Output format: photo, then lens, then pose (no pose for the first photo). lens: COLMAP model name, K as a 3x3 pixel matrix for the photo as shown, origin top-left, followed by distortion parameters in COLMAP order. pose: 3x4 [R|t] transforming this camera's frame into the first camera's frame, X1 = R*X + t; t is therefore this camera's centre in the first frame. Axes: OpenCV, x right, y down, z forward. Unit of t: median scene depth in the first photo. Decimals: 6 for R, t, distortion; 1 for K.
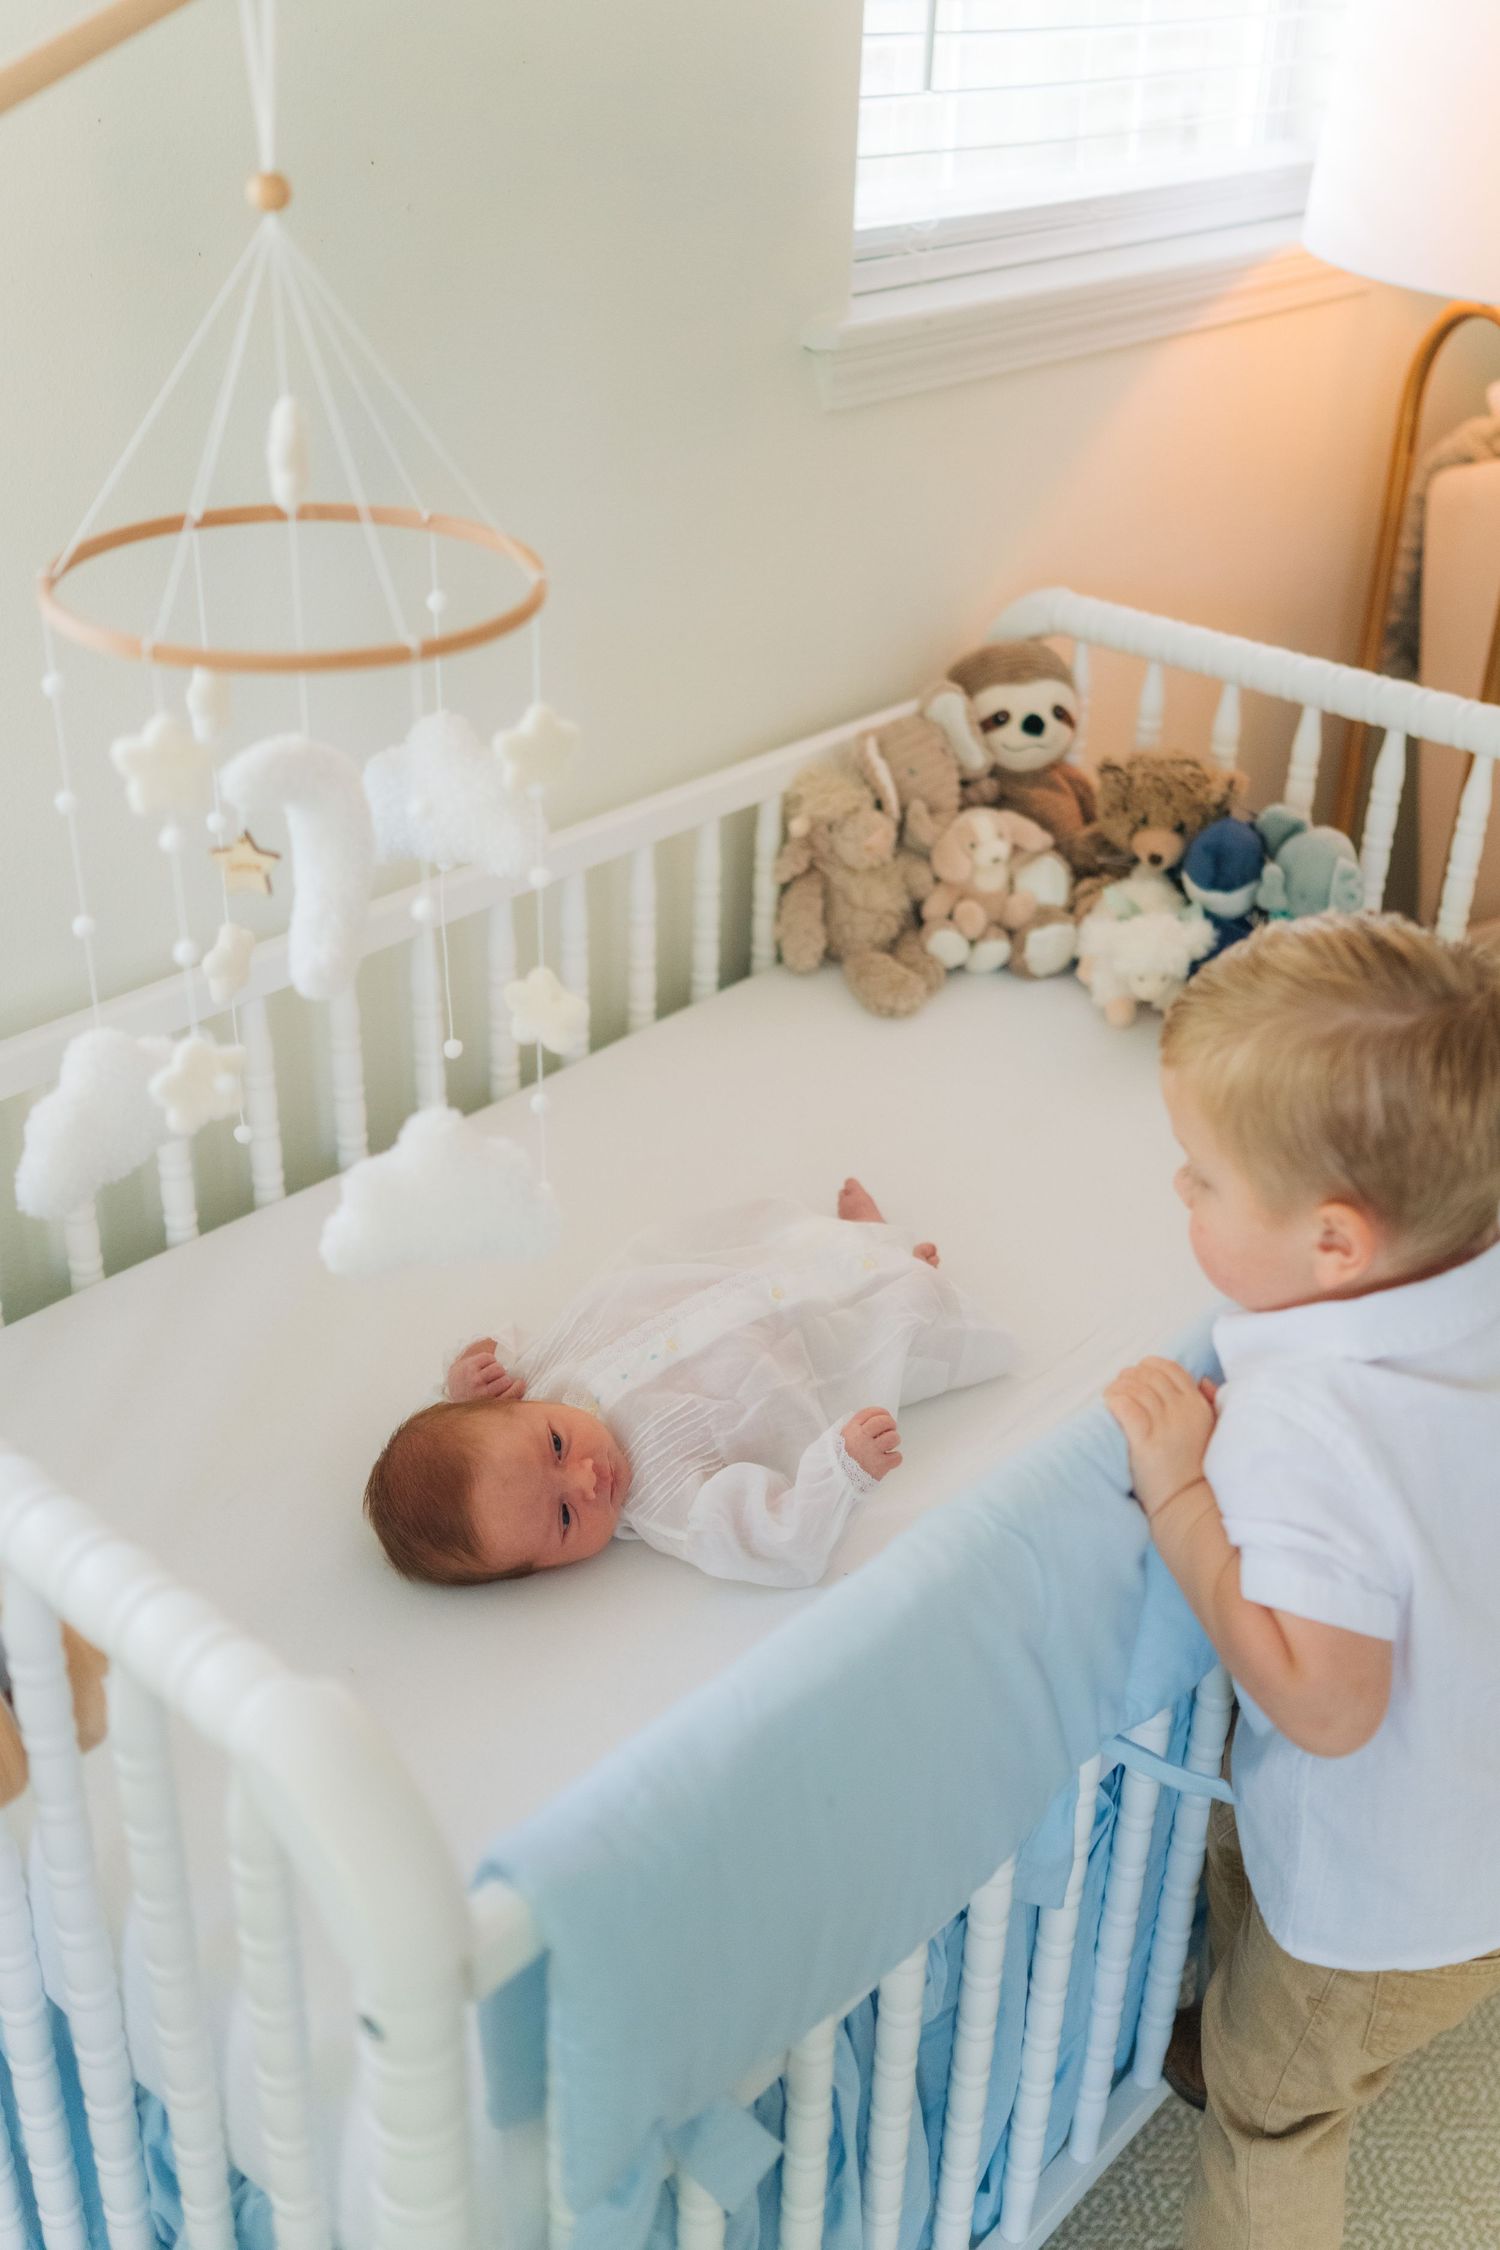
lens RADIAL K [[2219.8, 0, 741.4], [0, 2219.8, 989.8], [0, 0, 1]] dist [0.037087, -0.067595]
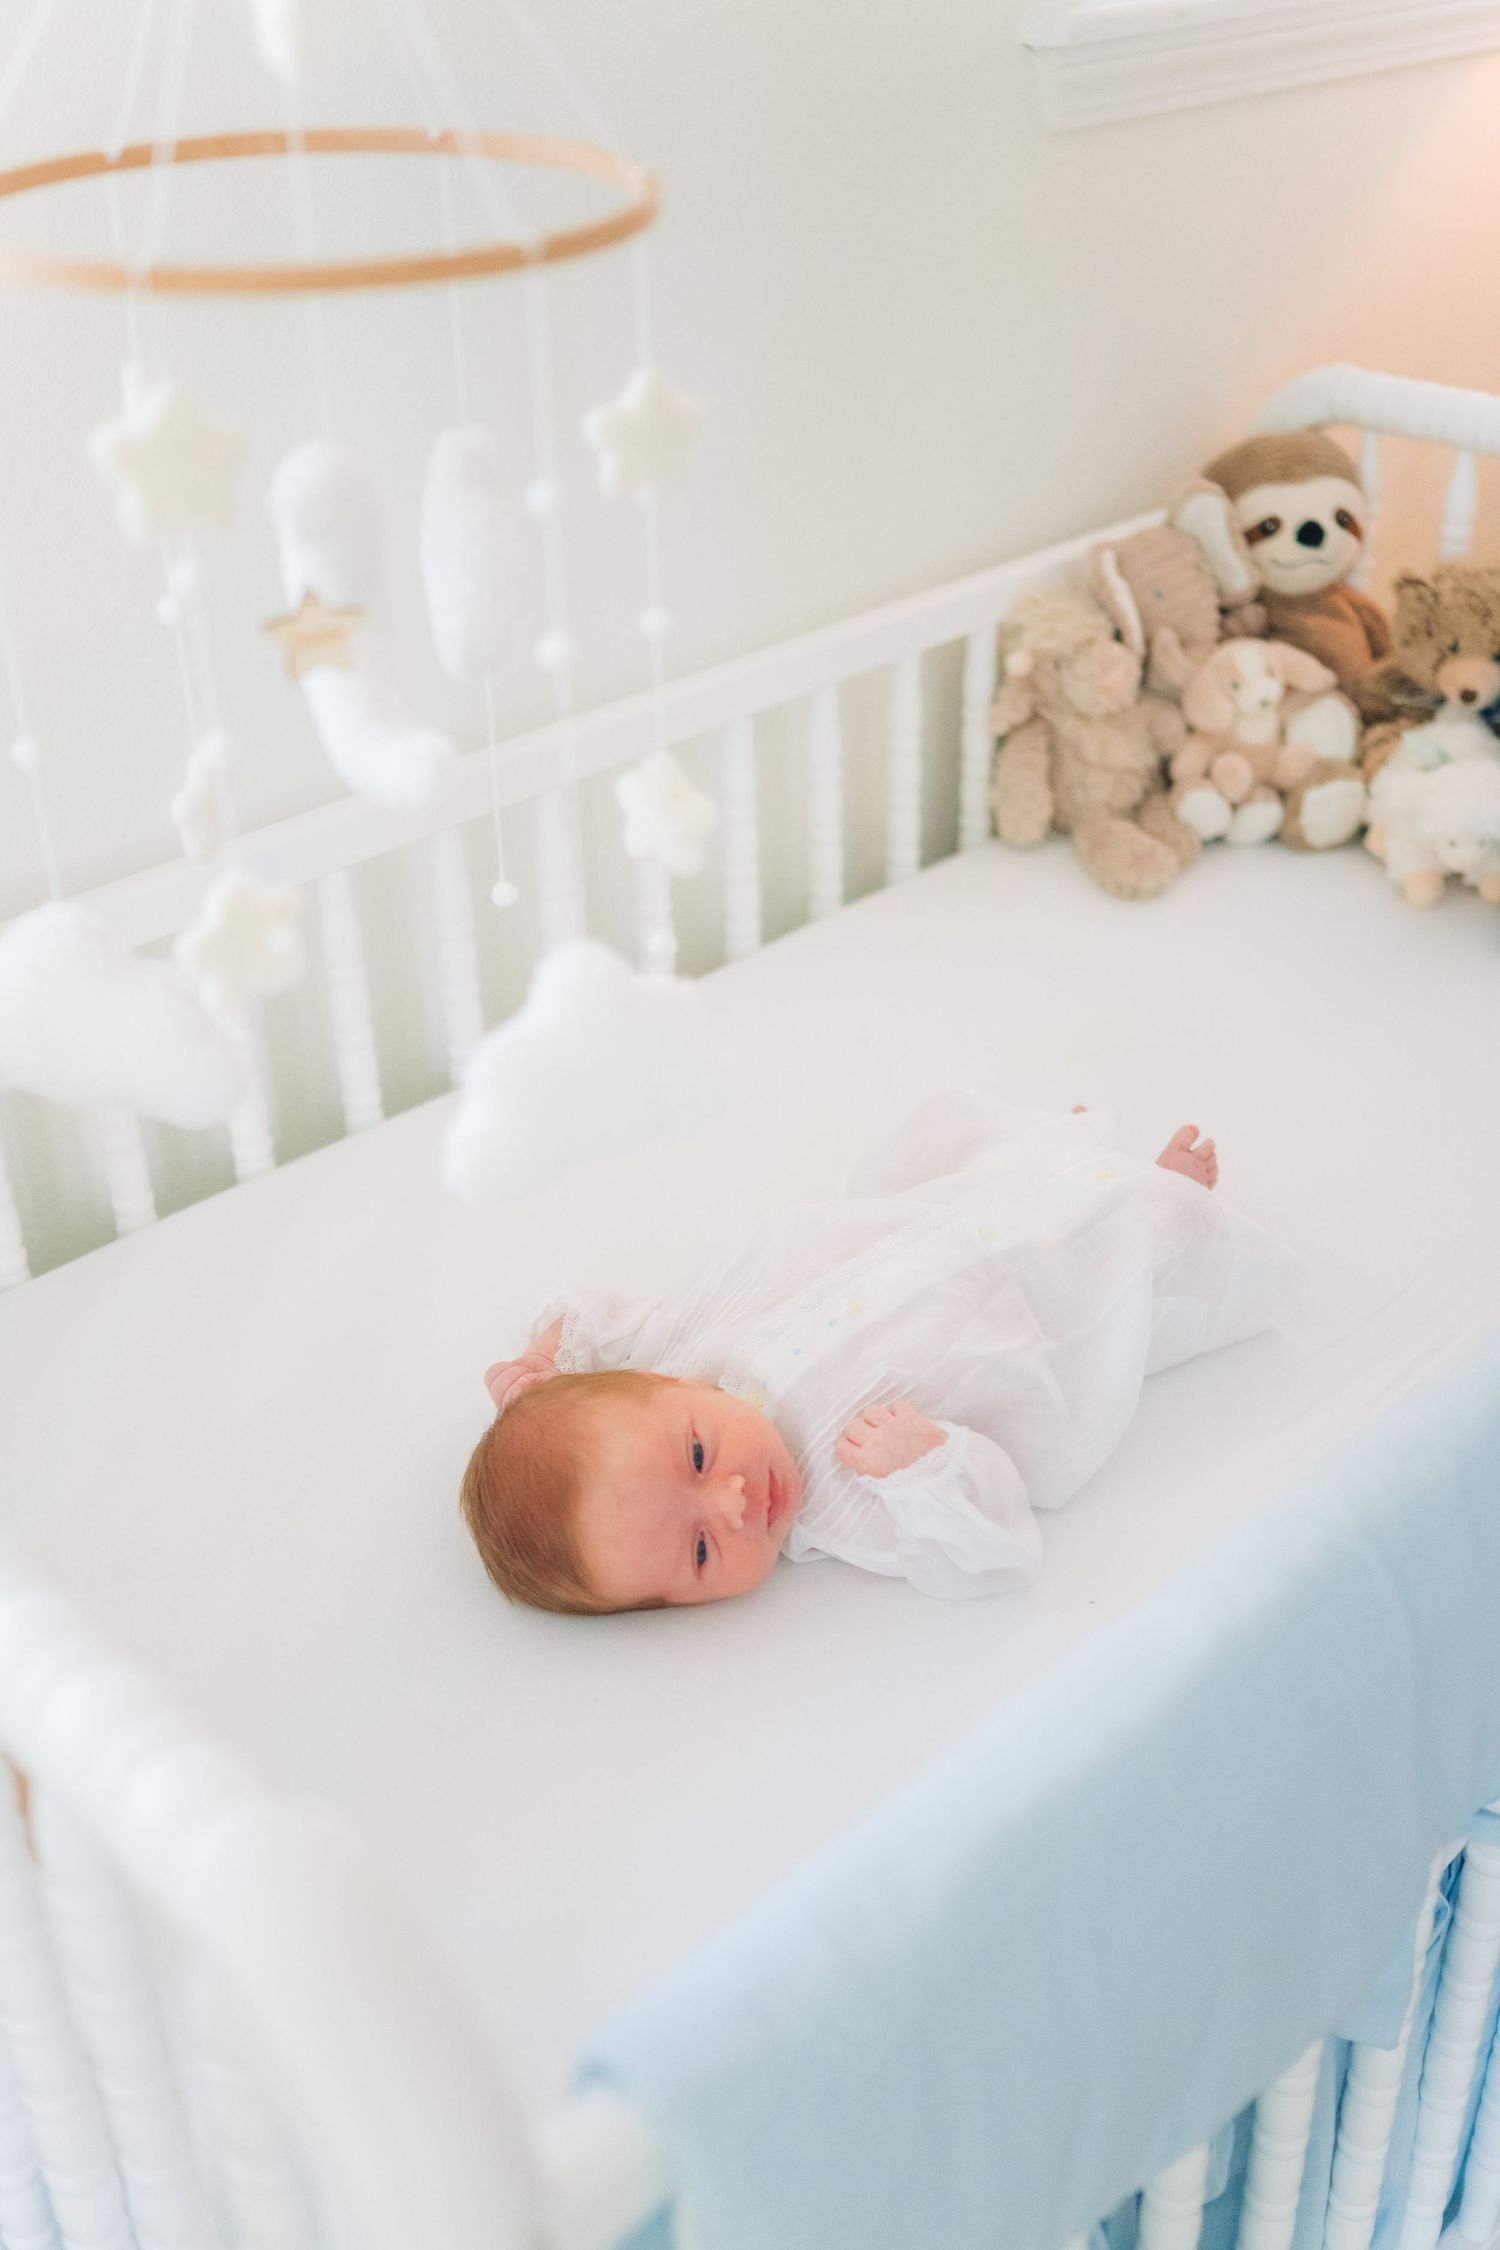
lens RADIAL K [[2277.5, 0, 794.3], [0, 2277.5, 1129.3], [0, 0, 1]] dist [0.000441, -0.011478]
pose [[0.997767, -0.005933, -0.066529, -0.001241], [0.011619, 0.996277, 0.085422, 0.023049], [0.065774, -0.086005, 0.994121, 0.157543]]
